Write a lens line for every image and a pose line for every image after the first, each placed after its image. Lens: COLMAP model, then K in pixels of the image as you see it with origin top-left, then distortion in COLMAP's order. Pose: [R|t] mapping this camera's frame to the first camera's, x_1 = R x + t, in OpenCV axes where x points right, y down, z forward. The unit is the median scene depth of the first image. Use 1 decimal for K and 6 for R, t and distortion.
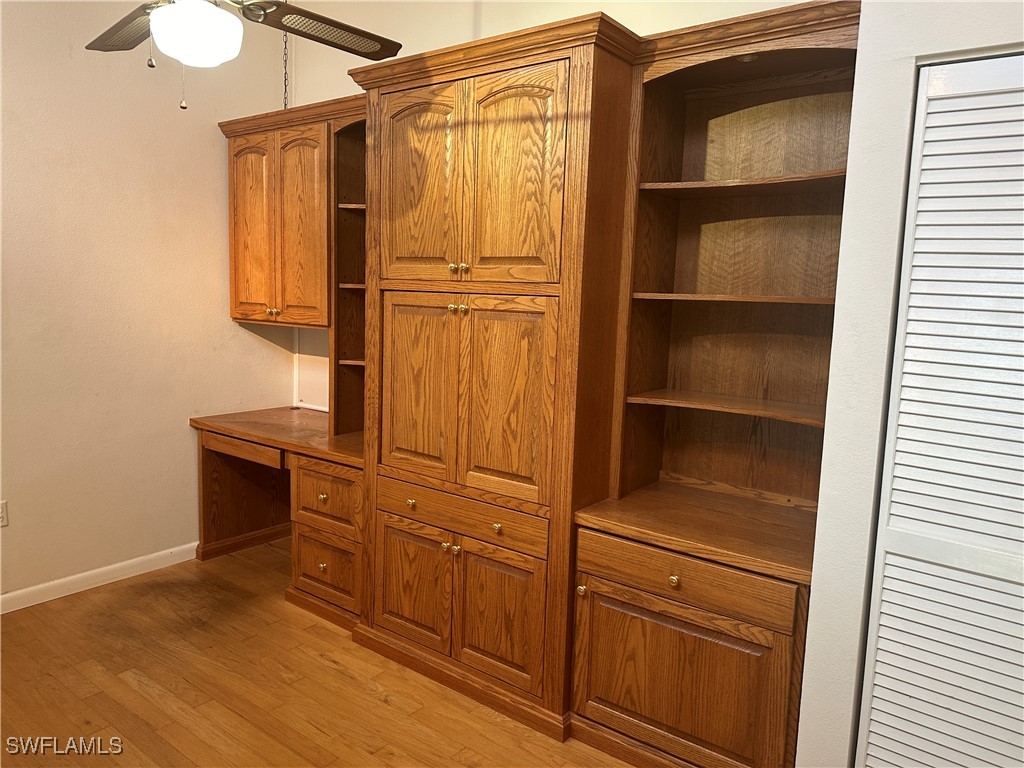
lens RADIAL K [[723.1, 0, 505.6], [0, 723.1, 381.4], [0, 0, 1]] dist [0.023955, -0.027647]
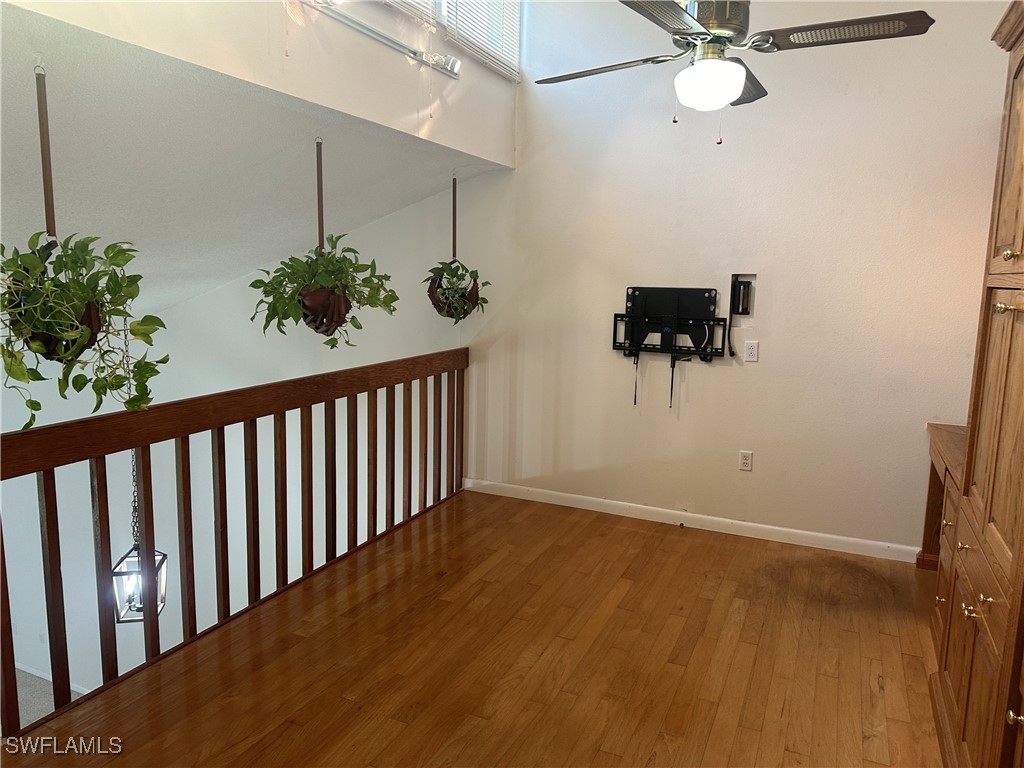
lens RADIAL K [[723.1, 0, 510.7], [0, 723.1, 380.5], [0, 0, 1]] dist [0.023955, -0.027647]
pose [[0.225038, 0.112377, -0.967848, 0.478575], [-0.132662, 0.987610, 0.083826, -0.016703], [0.965277, 0.109532, 0.237158, 0.254935]]
